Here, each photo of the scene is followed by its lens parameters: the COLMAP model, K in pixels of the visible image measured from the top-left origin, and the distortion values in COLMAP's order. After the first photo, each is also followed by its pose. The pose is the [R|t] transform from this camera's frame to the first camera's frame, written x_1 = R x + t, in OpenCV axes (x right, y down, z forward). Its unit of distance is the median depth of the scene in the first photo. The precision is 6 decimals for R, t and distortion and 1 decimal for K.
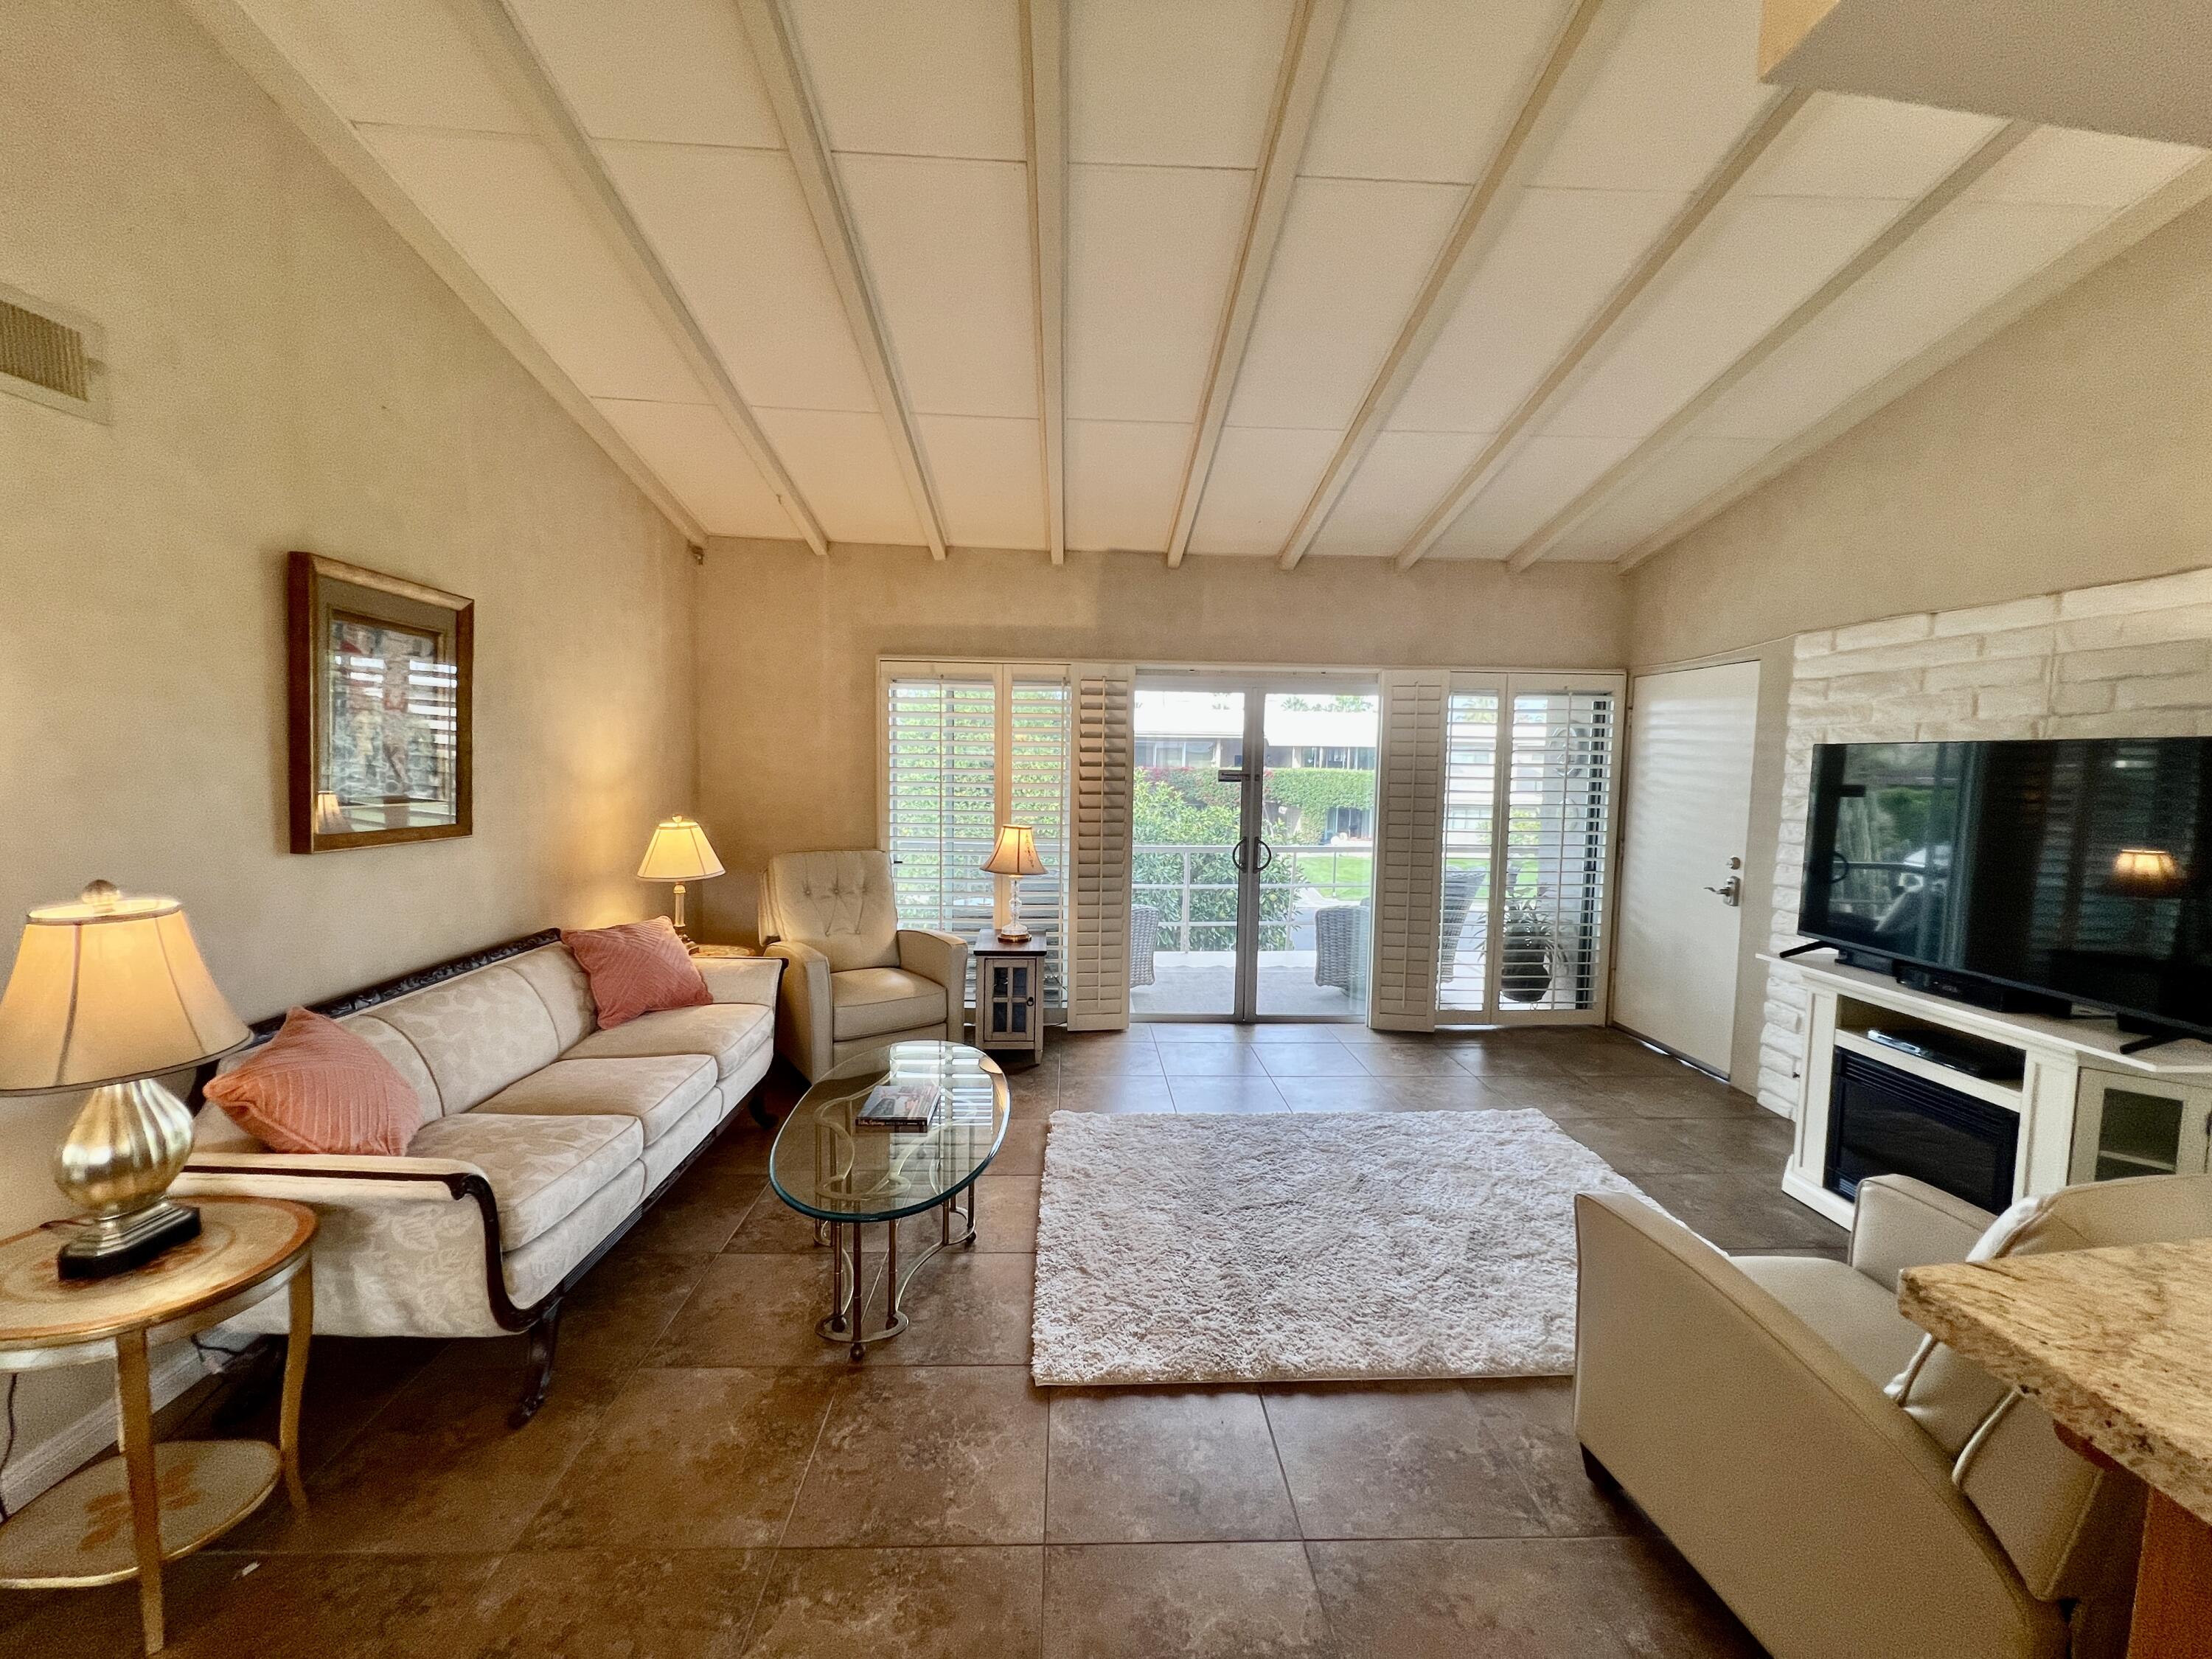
lens RADIAL K [[884.6, 0, 1106.8], [0, 884.6, 830.9], [0, 0, 1]] dist [-0.005871, -0.000225]
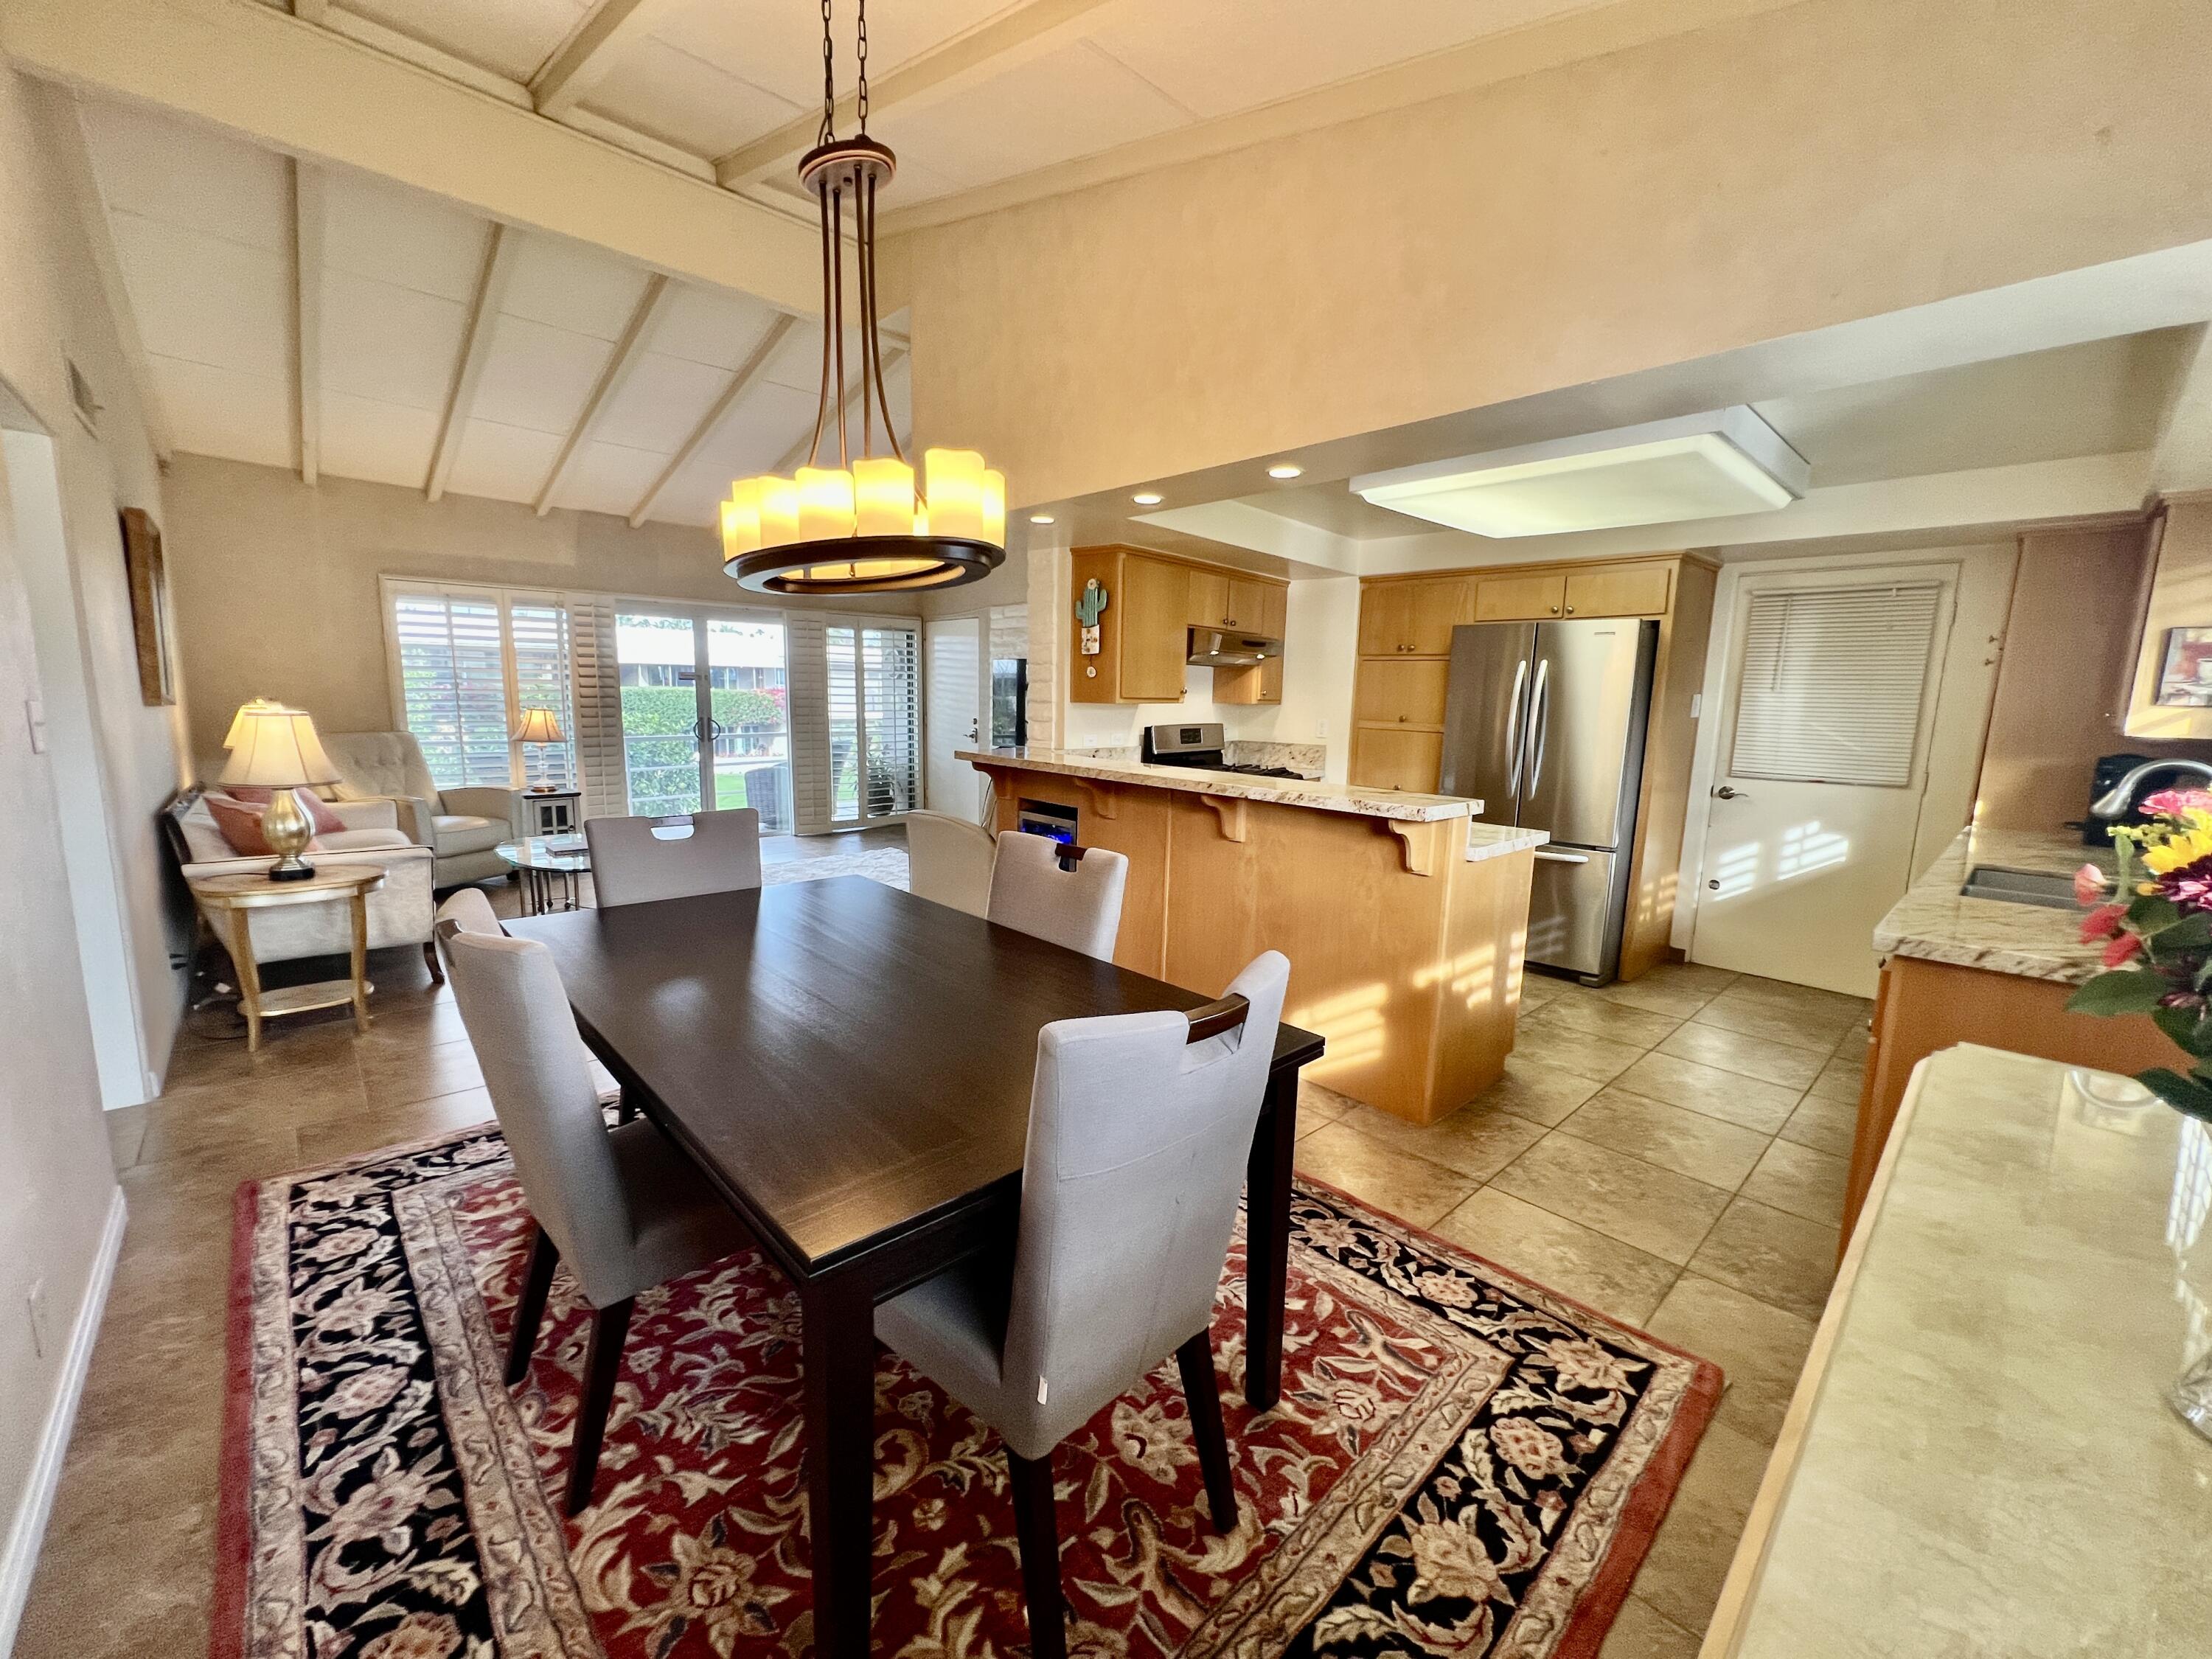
lens RADIAL K [[884.6, 0, 1100.7], [0, 884.6, 828.3], [0, 0, 1]] dist [-0.005871, -0.000225]
pose [[0.762365, -0.099086, 0.639517, -0.310696], [0.045331, 0.993958, 0.099964, 0.076174], [-0.645558, -0.047219, 0.762250, -0.599310]]
